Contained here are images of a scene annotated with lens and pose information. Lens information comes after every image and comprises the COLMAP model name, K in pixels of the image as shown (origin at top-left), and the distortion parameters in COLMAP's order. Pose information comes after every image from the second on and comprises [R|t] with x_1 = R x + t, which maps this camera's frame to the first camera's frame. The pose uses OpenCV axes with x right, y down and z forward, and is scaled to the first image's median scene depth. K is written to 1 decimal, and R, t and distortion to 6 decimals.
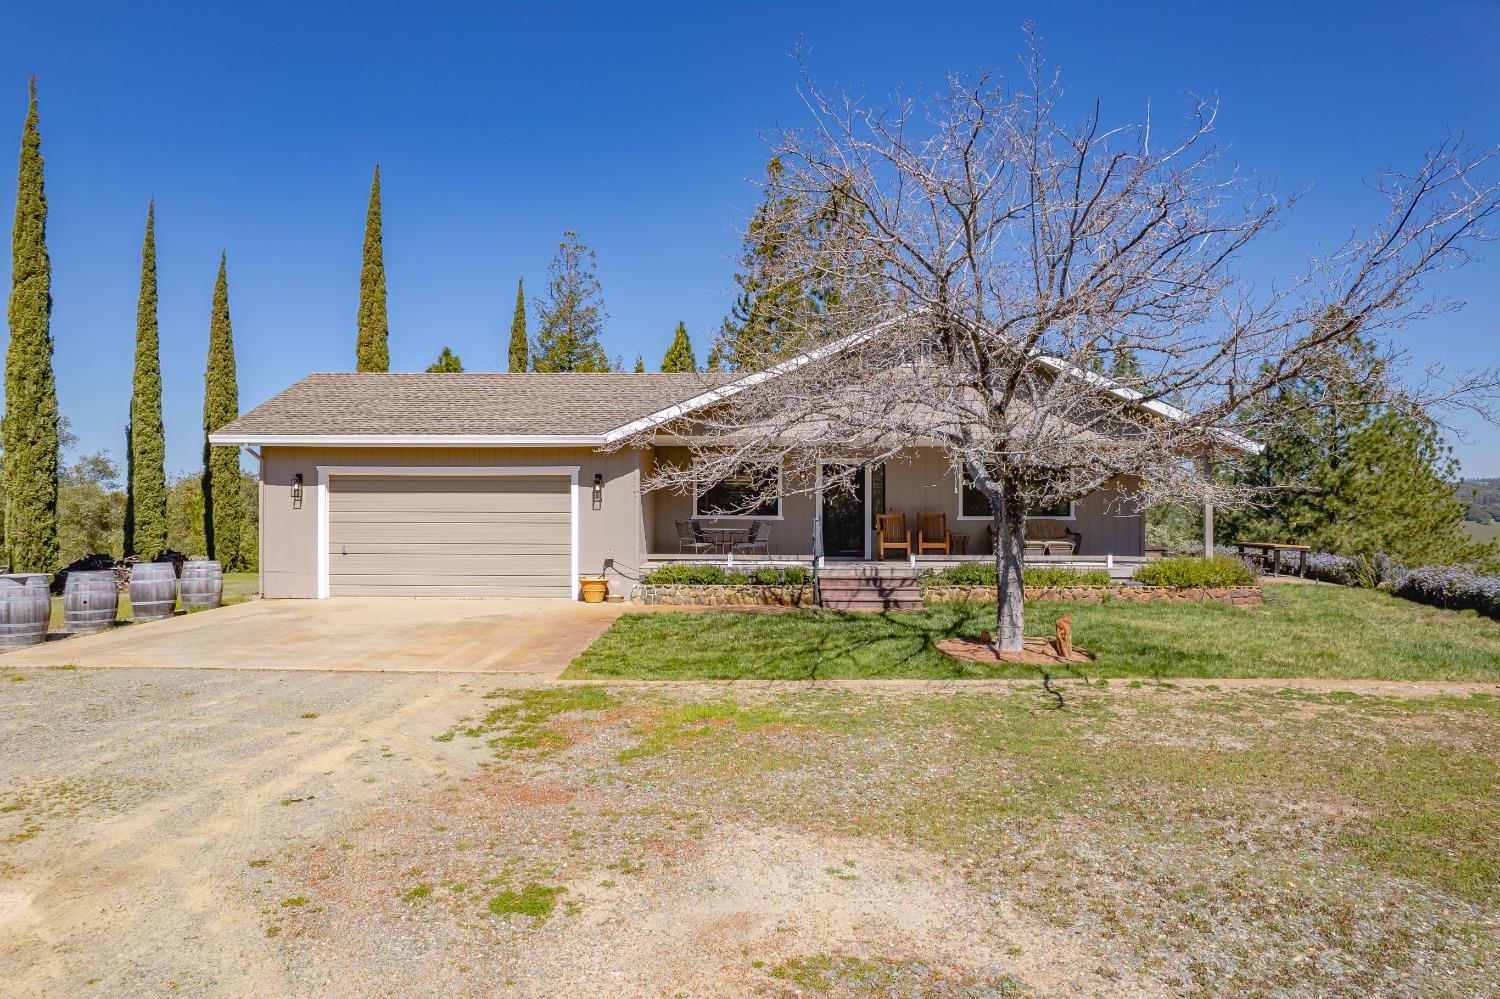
lens RADIAL K [[949.9, 0, 750.0], [0, 949.9, 499.5], [0, 0, 1]] dist [-0.093897, 0.079432]
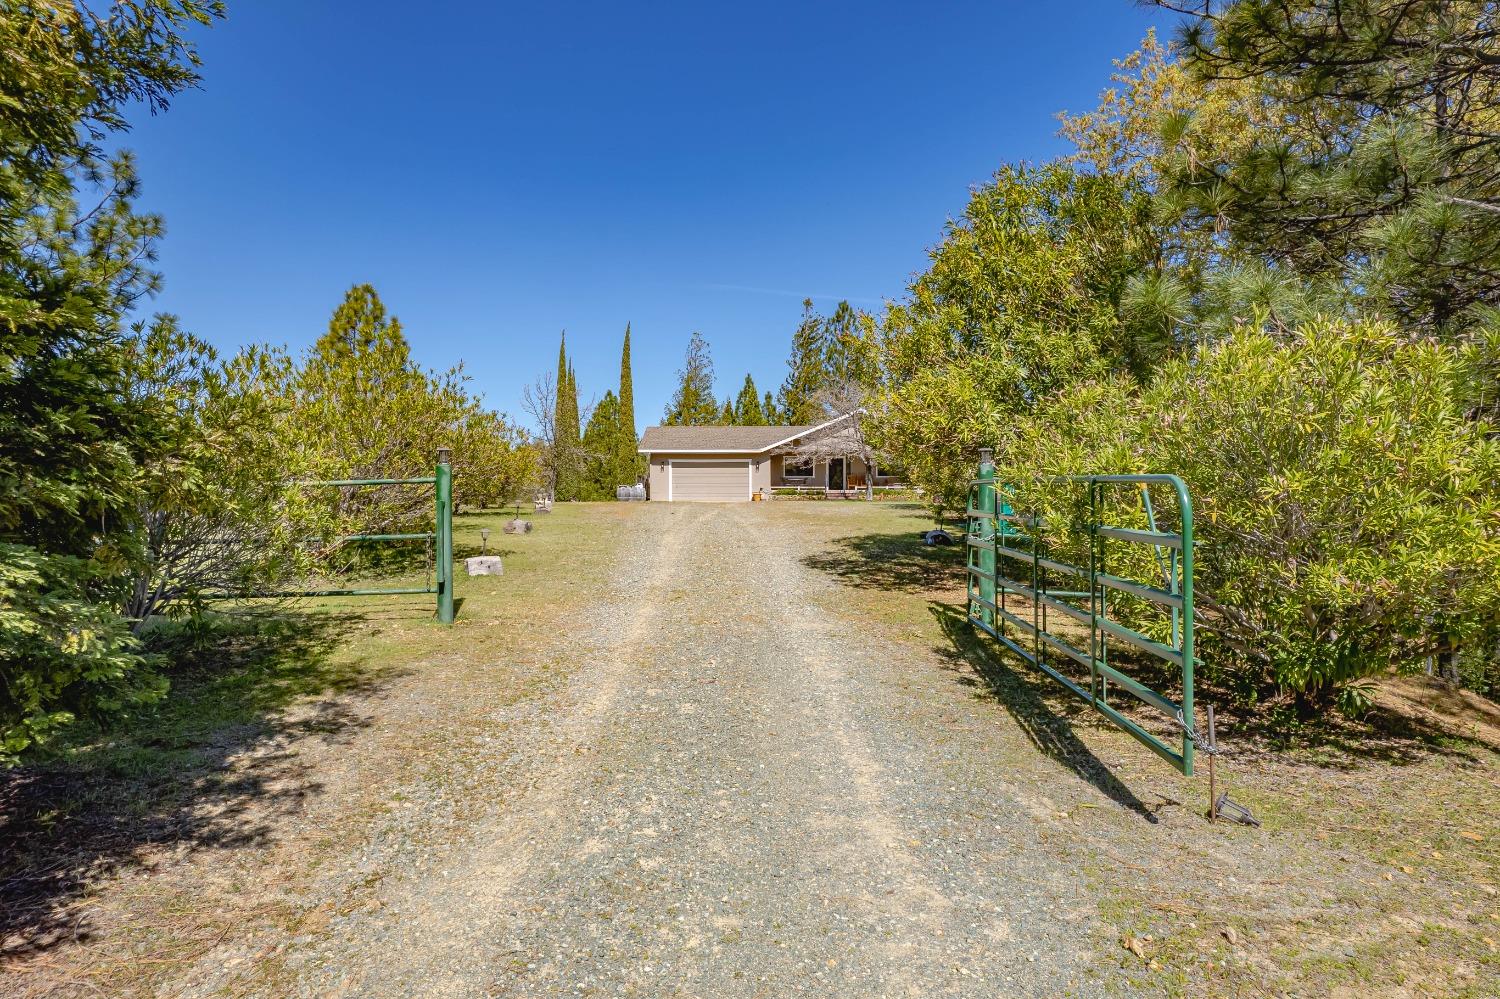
lens RADIAL K [[949.9, 0, 750.0], [0, 949.9, 499.5], [0, 0, 1]] dist [-0.093897, 0.079432]
pose [[0.999730, -0.003135, -0.023021, -0.111131], [0.003222, 0.999988, 0.003745, 0.089097], [0.023009, -0.003818, 0.999728, -2.197374]]
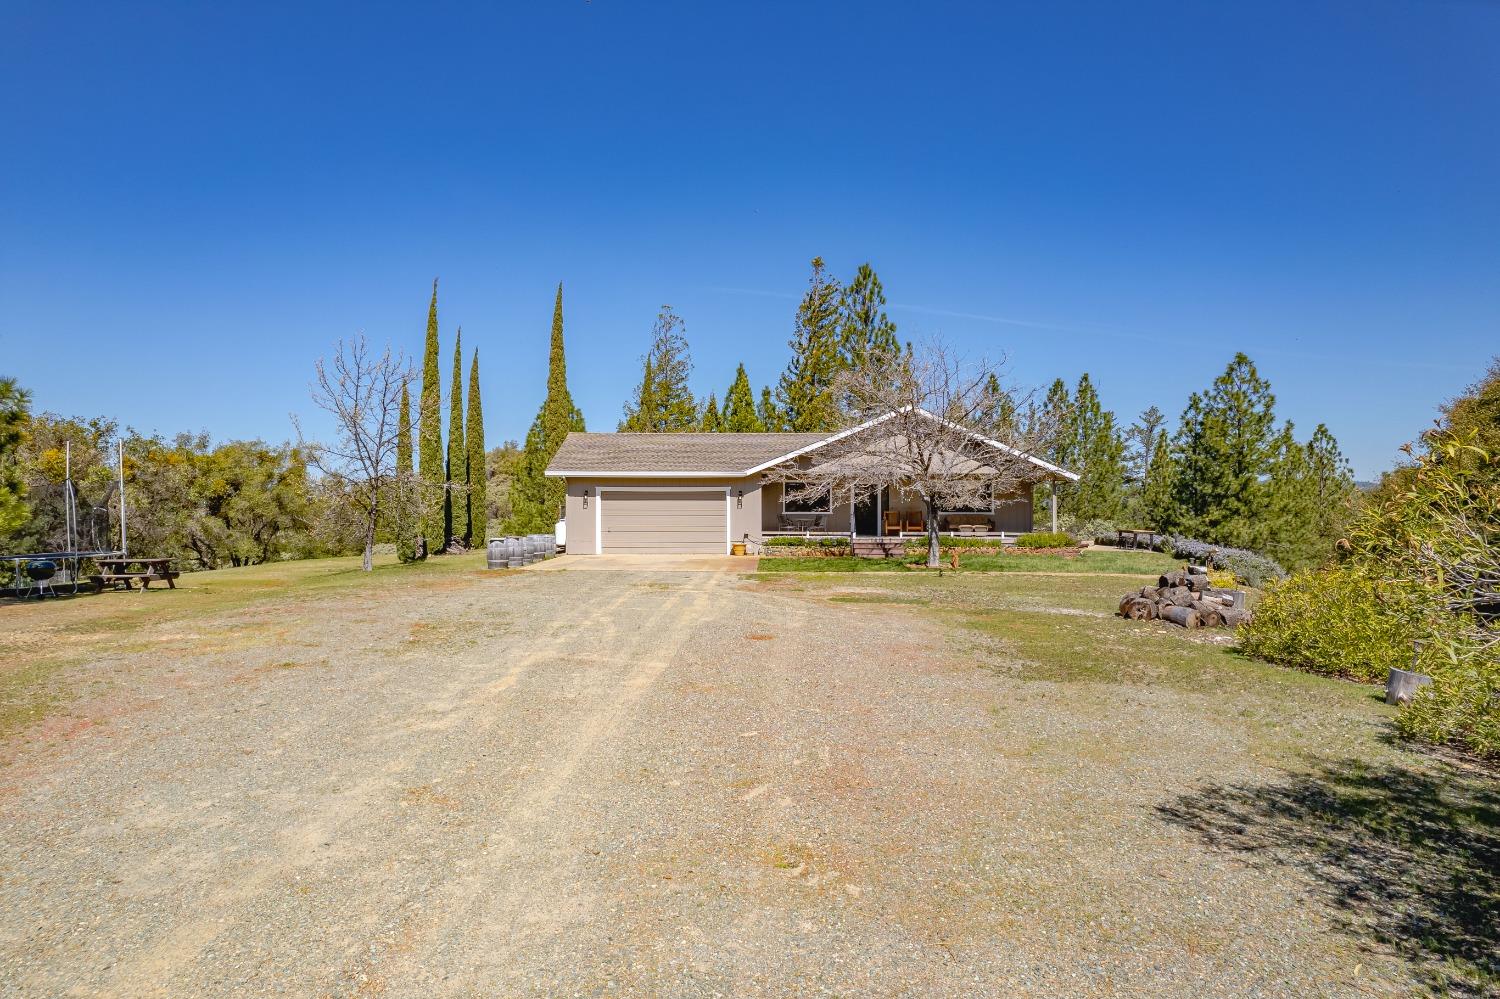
lens RADIAL K [[949.9, 0, 750.0], [0, 949.9, 499.5], [0, 0, 1]] dist [-0.093897, 0.079432]
pose [[0.999660, -0.001202, -0.026053, -0.088188], [0.001217, 0.999999, 0.000569, -0.009541], [0.026052, -0.000601, 0.999660, -0.958313]]
